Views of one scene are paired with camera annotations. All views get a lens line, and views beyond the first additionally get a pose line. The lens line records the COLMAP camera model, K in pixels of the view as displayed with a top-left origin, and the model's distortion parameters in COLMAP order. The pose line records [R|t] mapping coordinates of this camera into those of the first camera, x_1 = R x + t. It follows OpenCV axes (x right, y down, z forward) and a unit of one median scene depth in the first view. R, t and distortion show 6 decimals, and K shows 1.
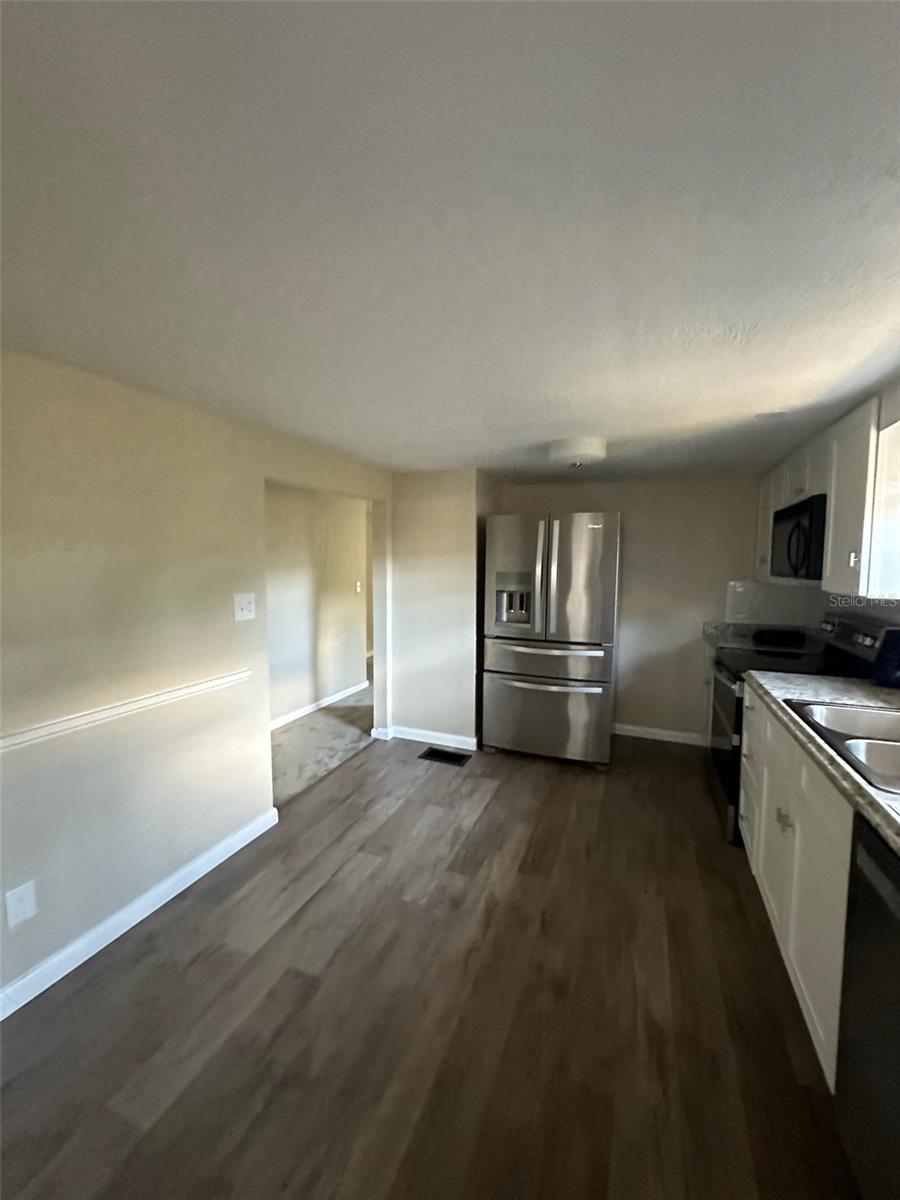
lens RADIAL K [[476.9, 0, 449.4], [0, 476.9, 599.2], [0, 0, 1]] dist [-0.005533, 0.001265]
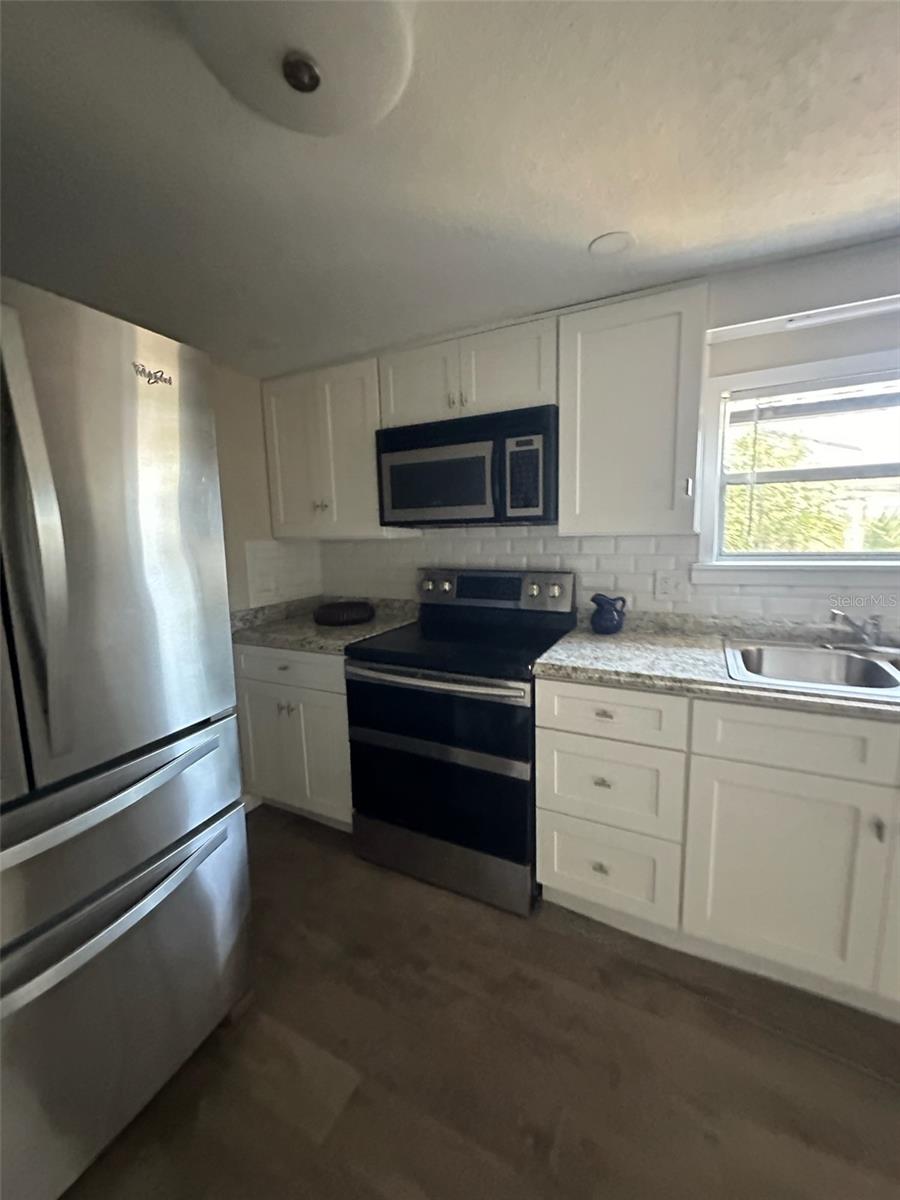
lens RADIAL K [[476.9, 0, 451.2], [0, 476.9, 602.3], [0, 0, 1]] dist [-0.005533, 0.001265]
pose [[0.105910, -0.153682, 0.982428, -0.016274], [0.097986, 0.984789, 0.143488, -0.035024], [-0.989536, 0.081068, 0.119358, 1.012467]]
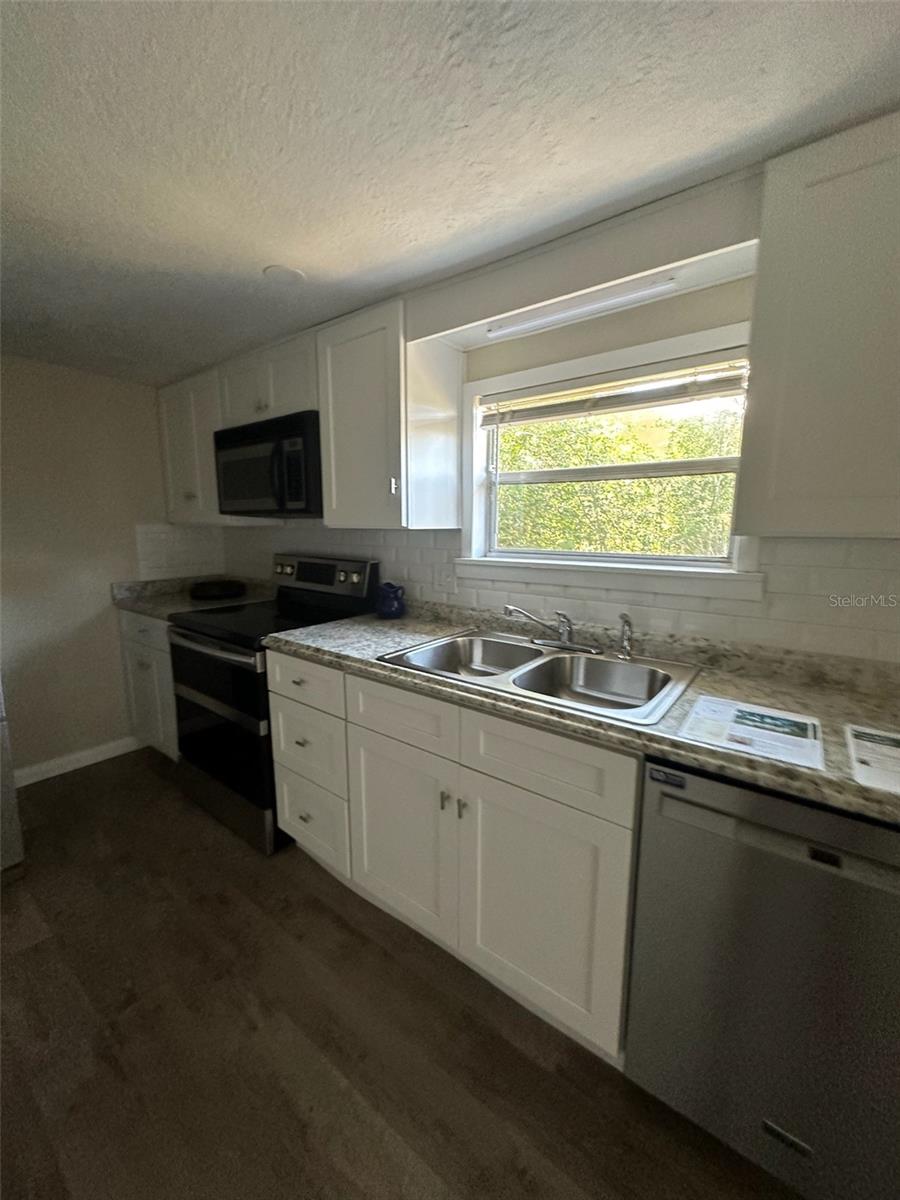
lens RADIAL K [[476.9, 0, 445.8], [0, 476.9, 604.1], [0, 0, 1]] dist [-0.005533, 0.001265]
pose [[0.275629, -0.159407, 0.947955, -0.006007], [0.062782, 0.987034, 0.147724, 0.007702], [-0.959212, 0.018797, 0.282063, 0.504083]]
